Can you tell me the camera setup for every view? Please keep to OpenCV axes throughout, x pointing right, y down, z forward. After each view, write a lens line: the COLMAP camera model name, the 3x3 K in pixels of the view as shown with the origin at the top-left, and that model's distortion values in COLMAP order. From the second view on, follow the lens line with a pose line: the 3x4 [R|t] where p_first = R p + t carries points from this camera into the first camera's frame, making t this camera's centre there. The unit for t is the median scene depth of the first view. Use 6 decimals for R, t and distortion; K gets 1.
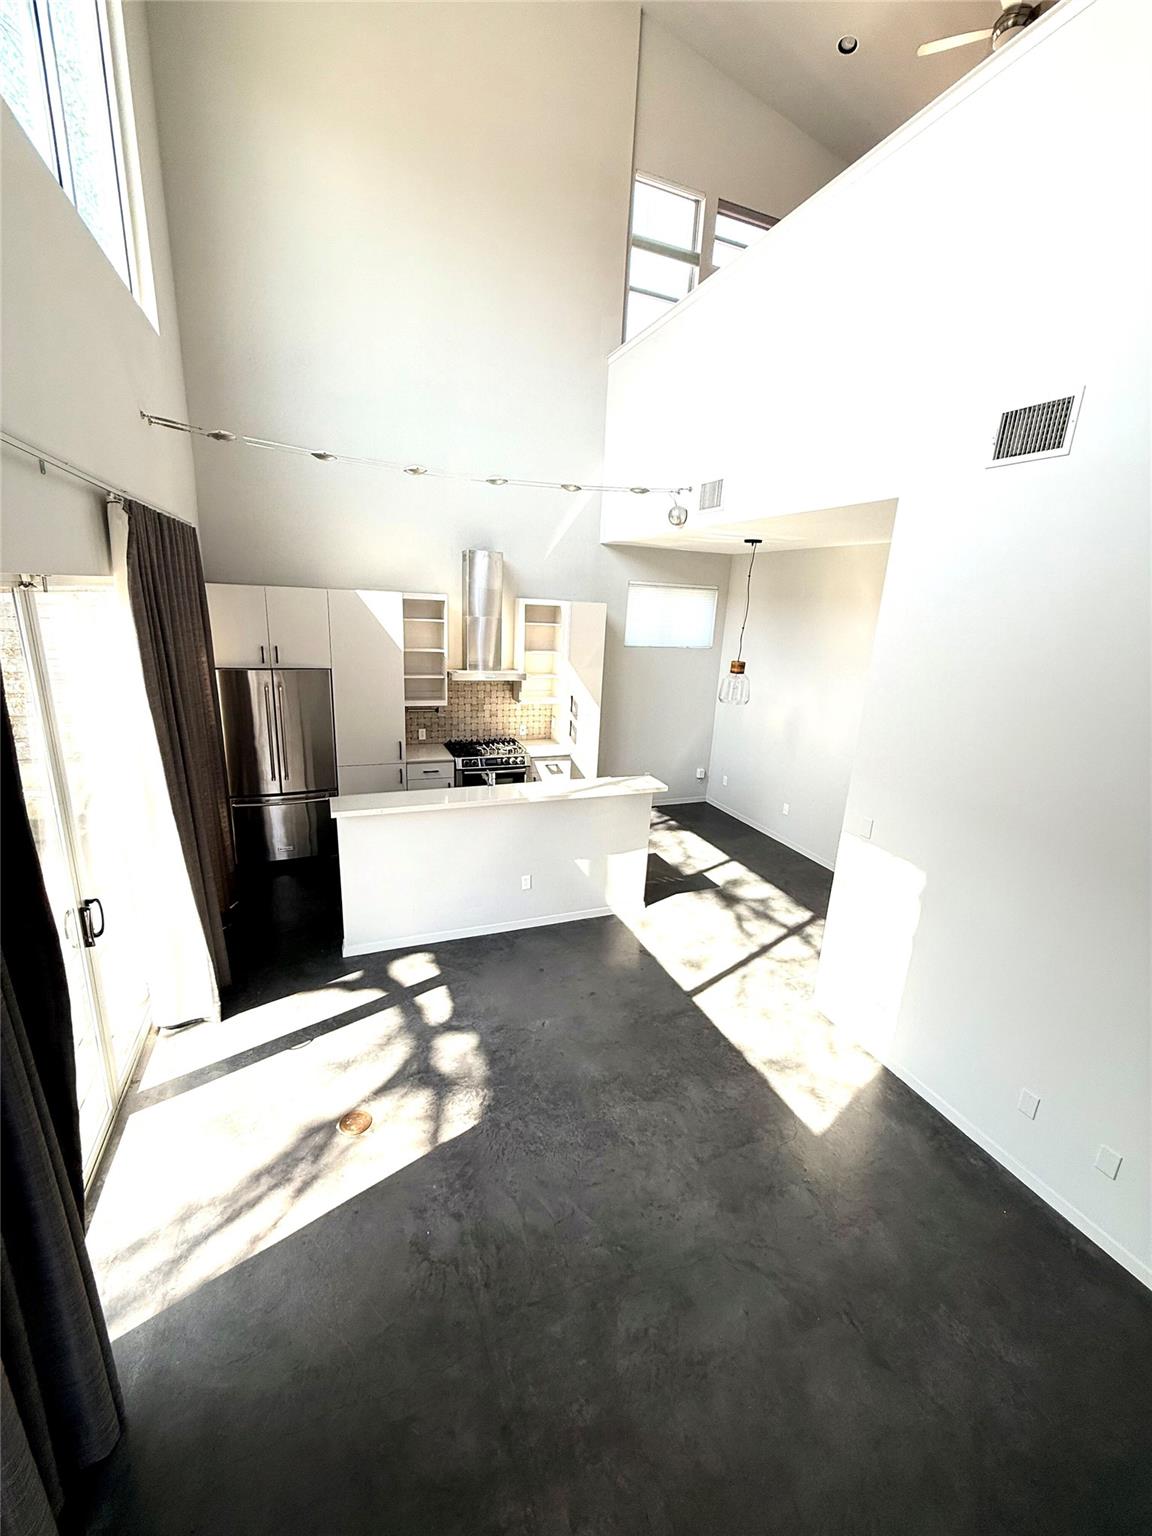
lens RADIAL K [[611.2, 0, 576.9], [0, 611.2, 770.7], [0, 0, 1]] dist [-0.001005, -0.000201]
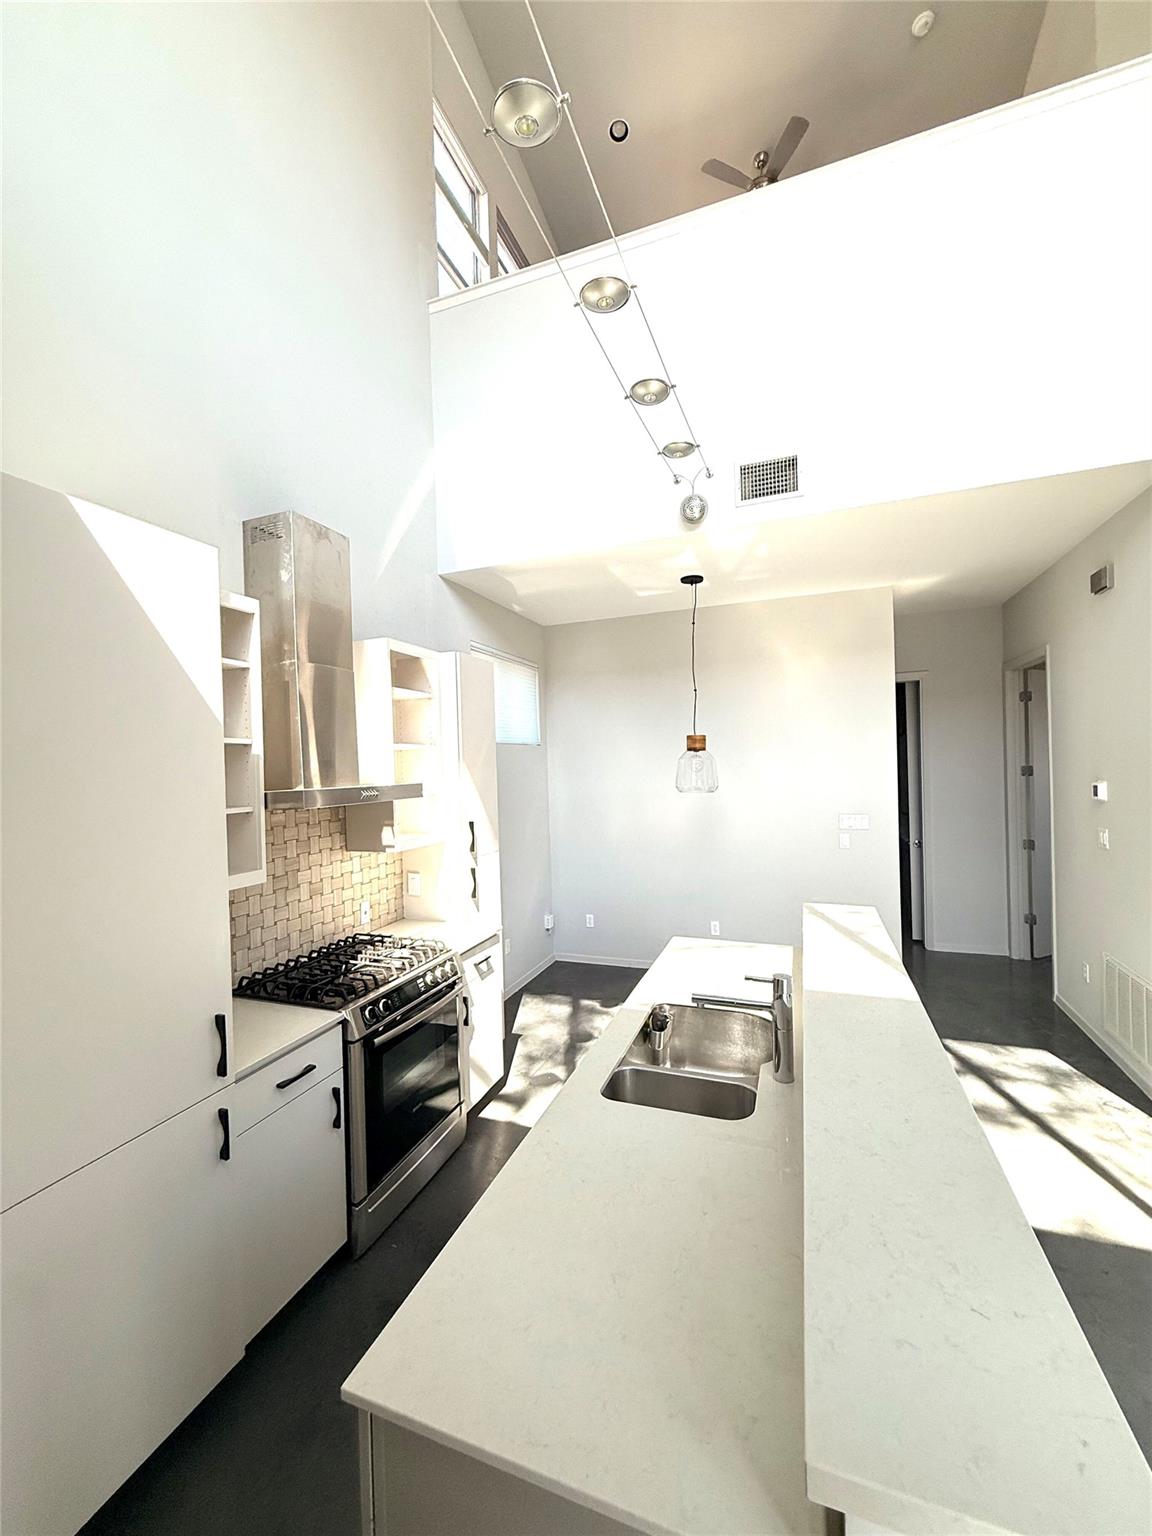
lens RADIAL K [[611.2, 0, 576.0], [0, 611.2, 770.3], [0, 0, 1]] dist [-0.001005, -0.000201]
pose [[0.678930, -0.076003, 0.730259, -0.330266], [0.259290, 0.955358, -0.141635, -0.064934], [-0.686894, 0.285509, 0.668327, 0.556248]]
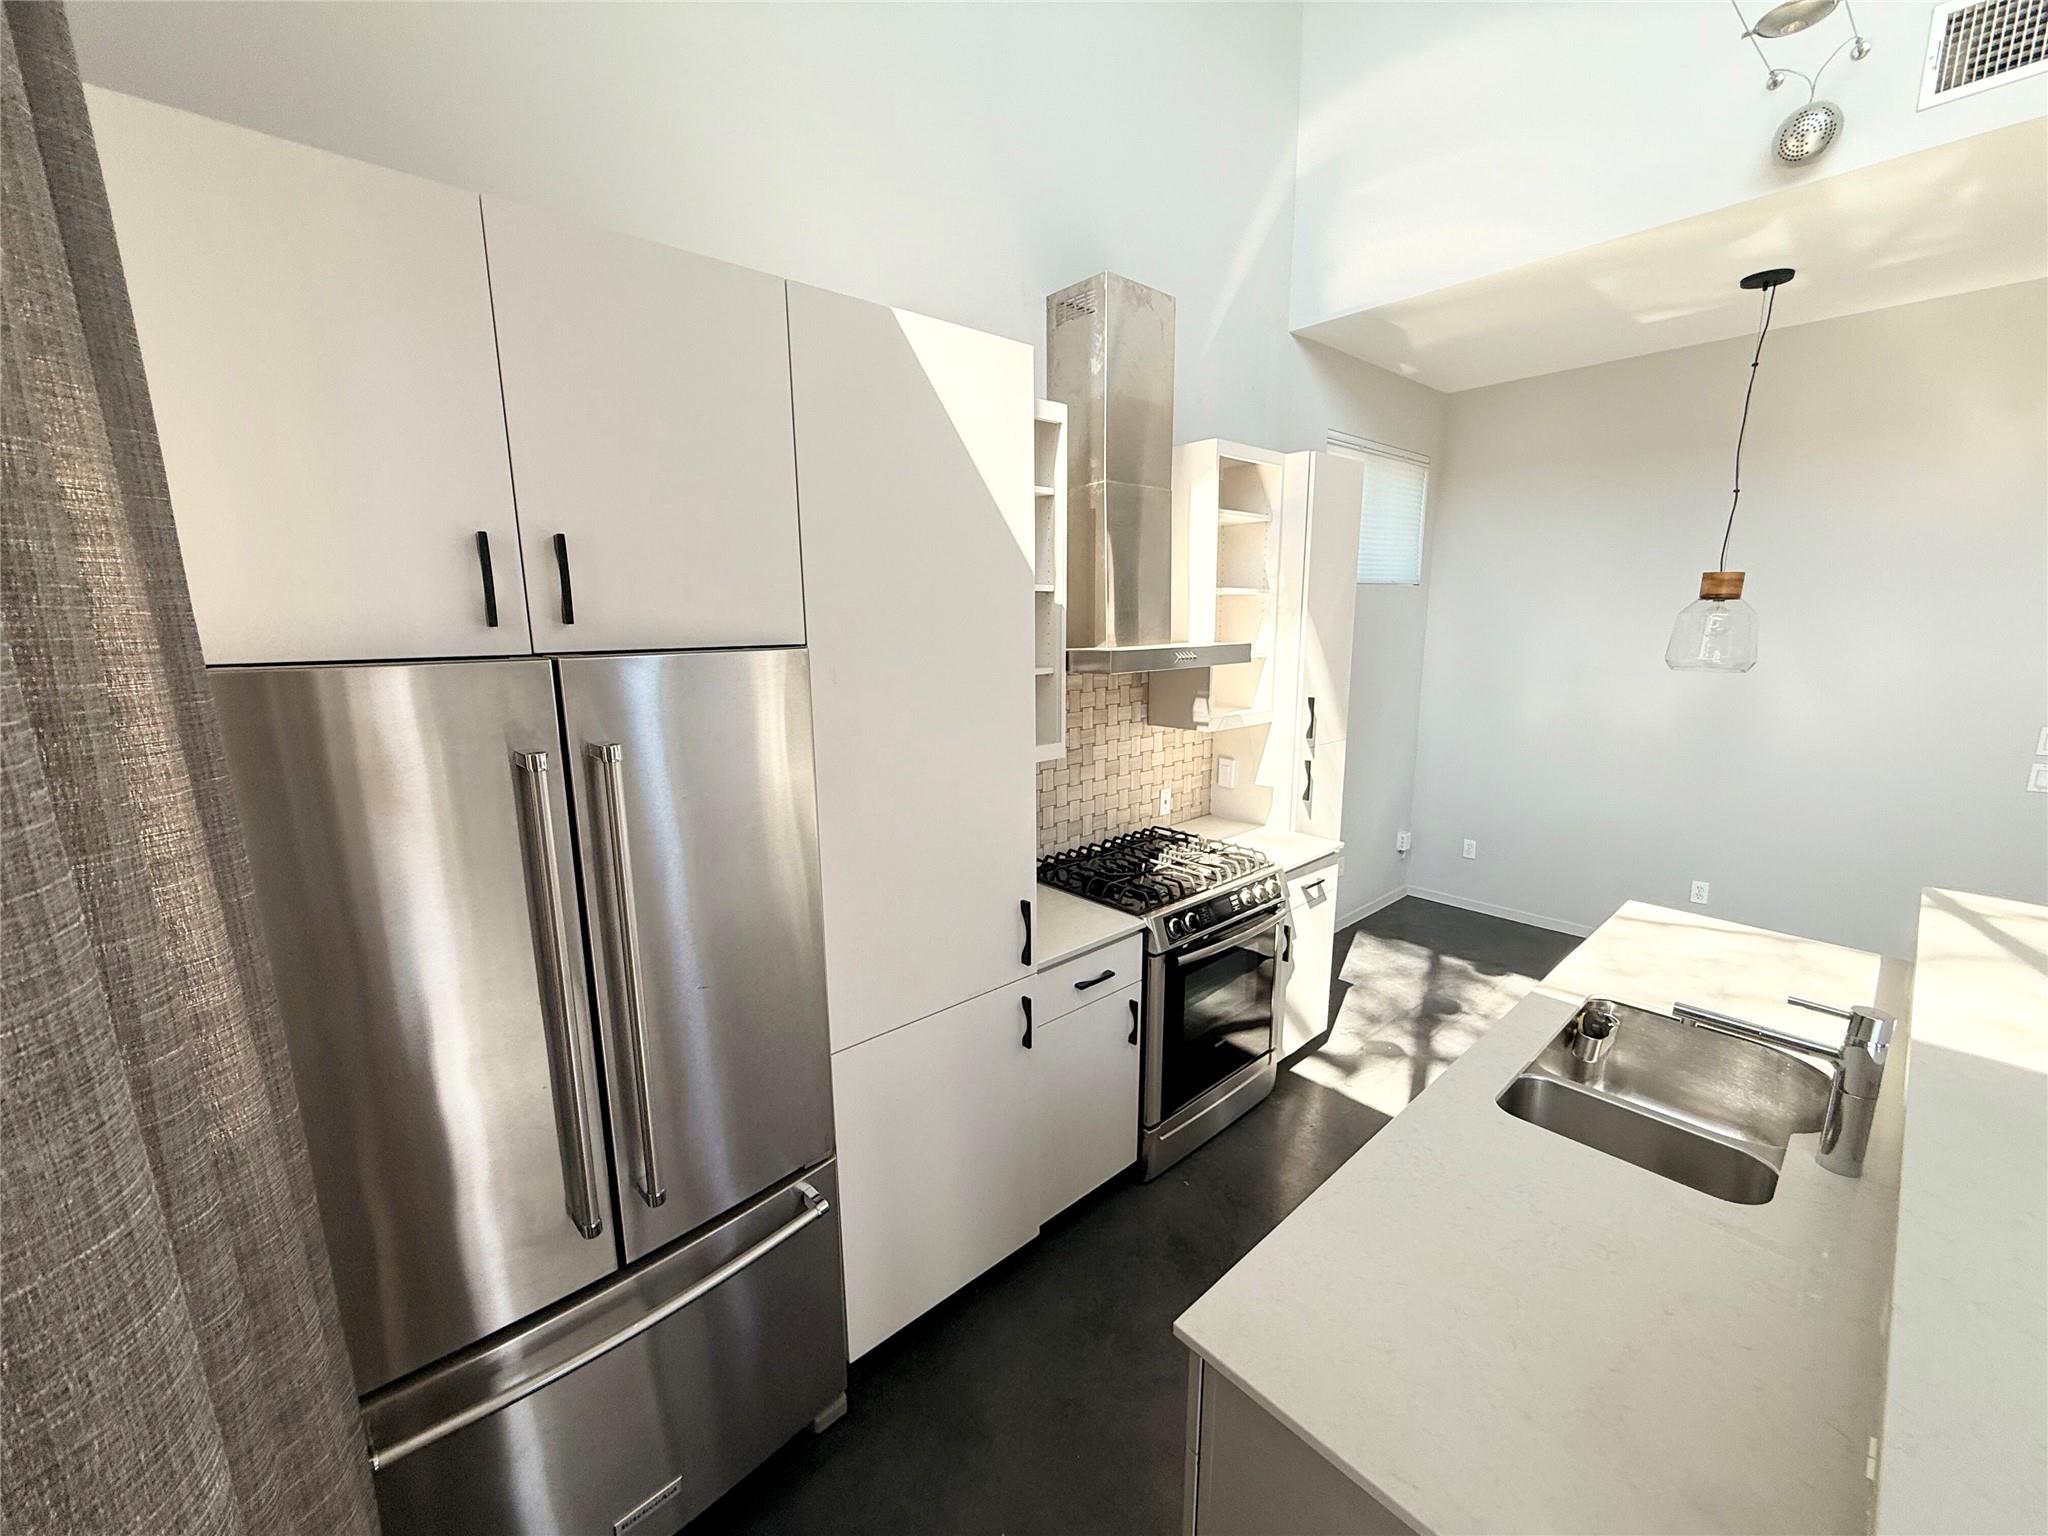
lens RADIAL K [[814.9, 0, 1025.7], [0, 814.9, 770.9], [0, 0, 1]] dist [-0.001005, -0.000201]
pose [[0.940766, -0.121915, 0.316379, -0.345076], [0.145128, 0.988109, -0.050780, -0.075420], [-0.306426, 0.093688, 0.947273, 0.559895]]
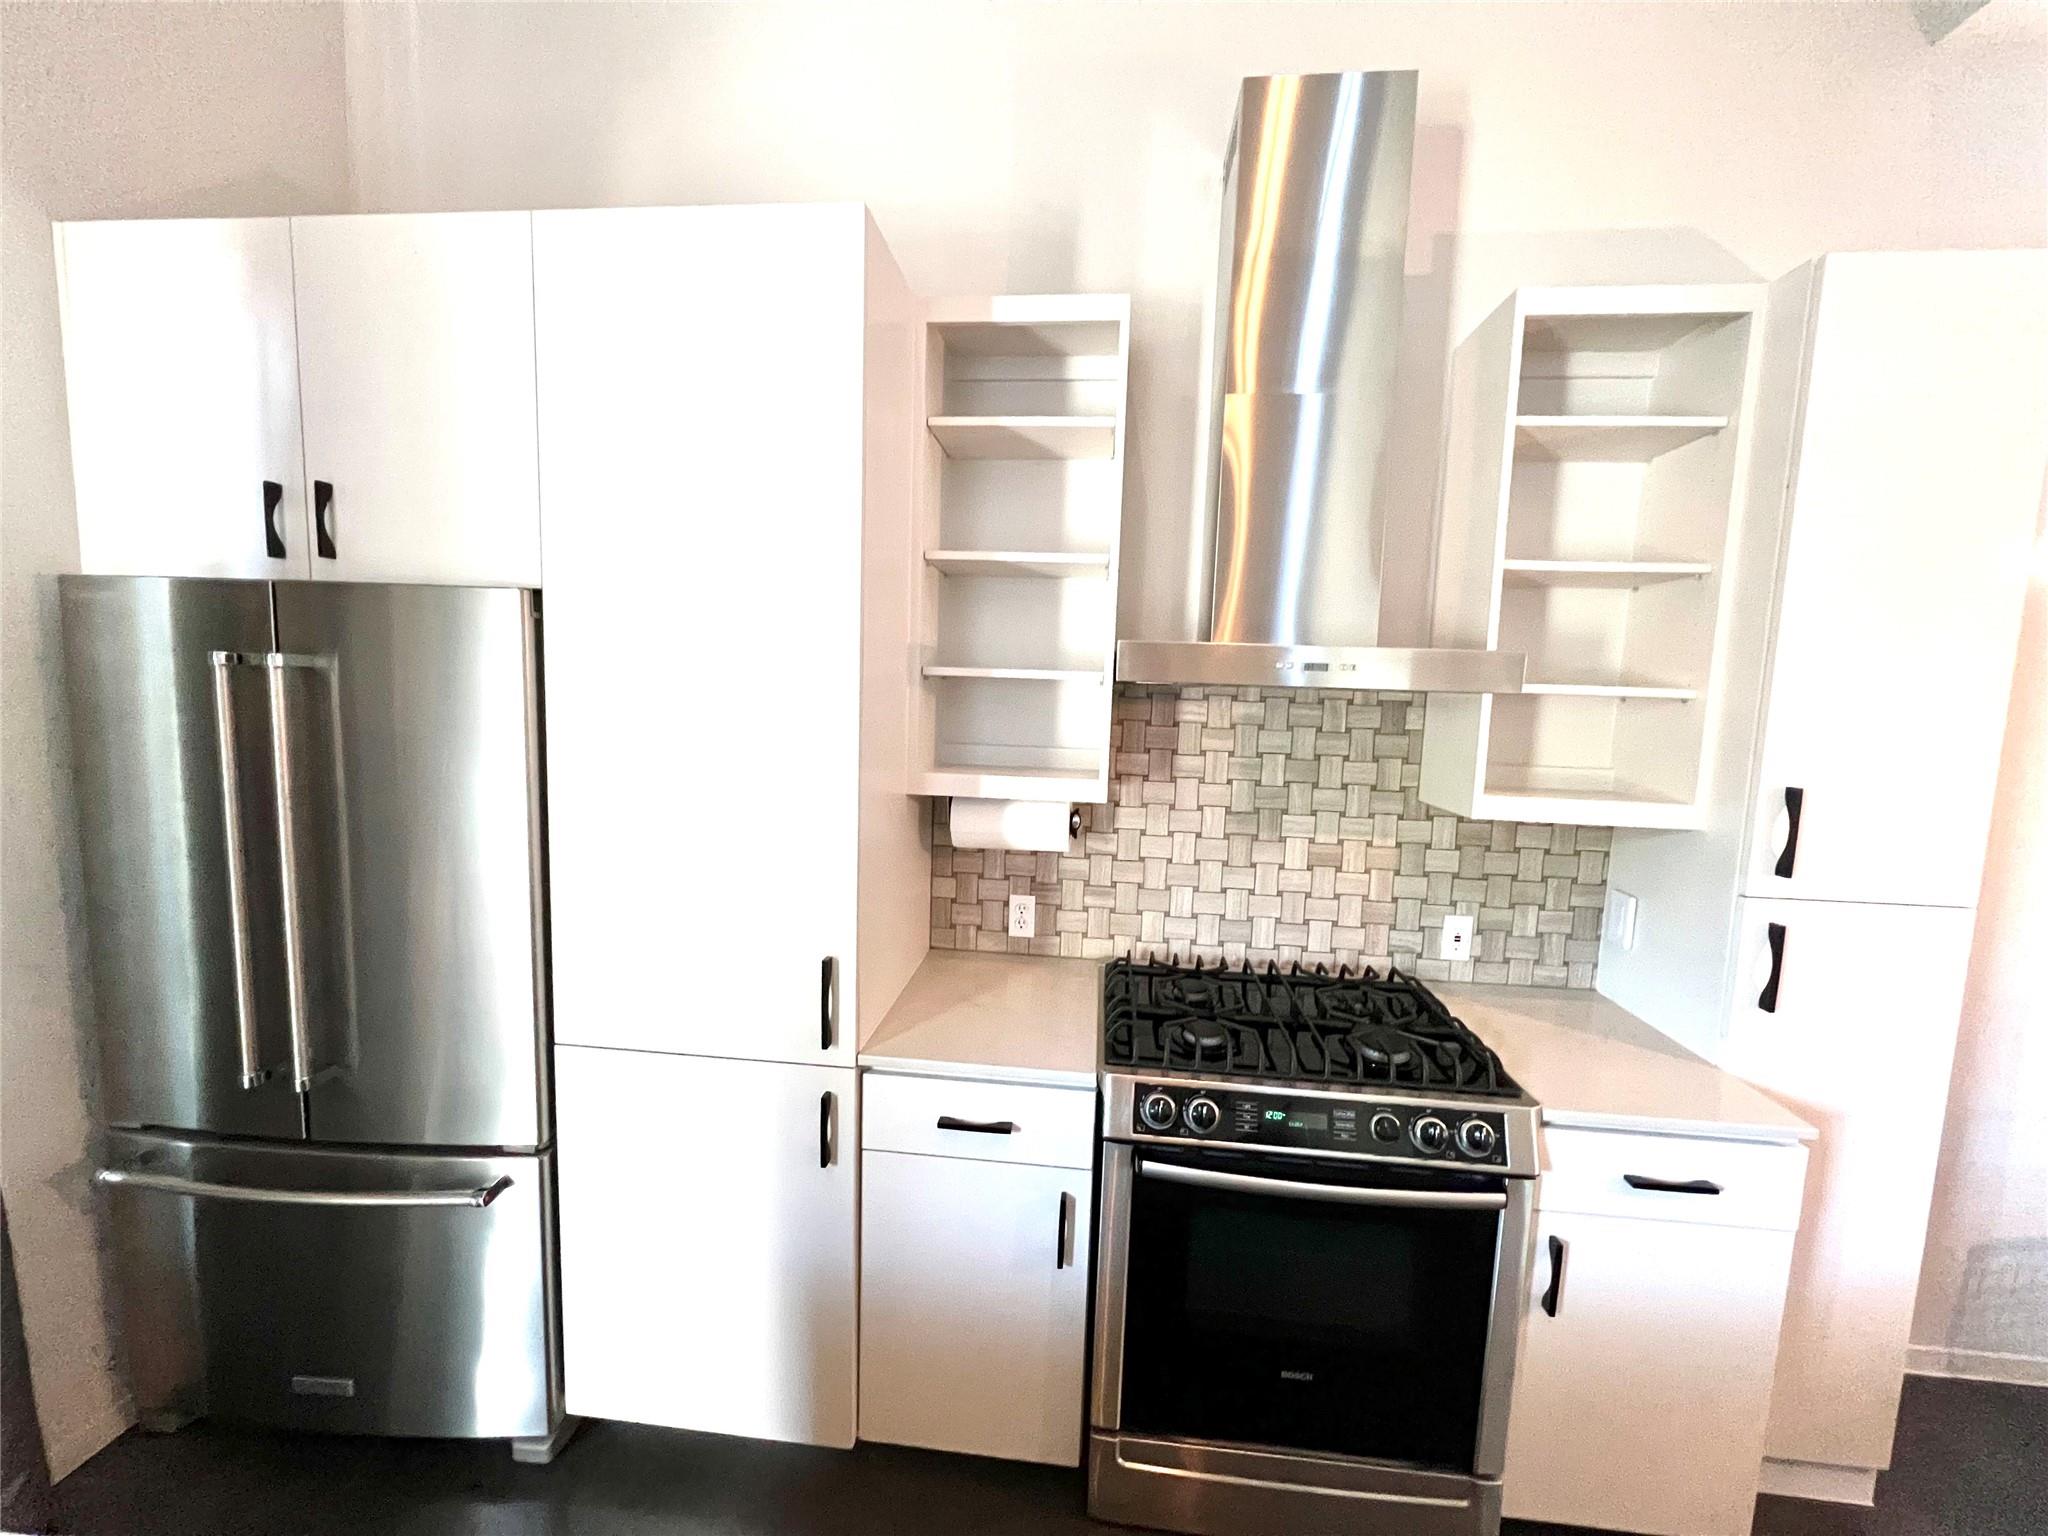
lens RADIAL K [[821.6, 0, 1017.8], [0, 821.6, 775.1], [0, 0, 1]] dist [0.000525, 0.000054]
pose [[0.884163, 0.030343, -0.466192, -0.096111], [-0.114214, 0.981647, -0.152722, -0.063263], [0.453002, 0.188277, 0.871402, 0.677609]]
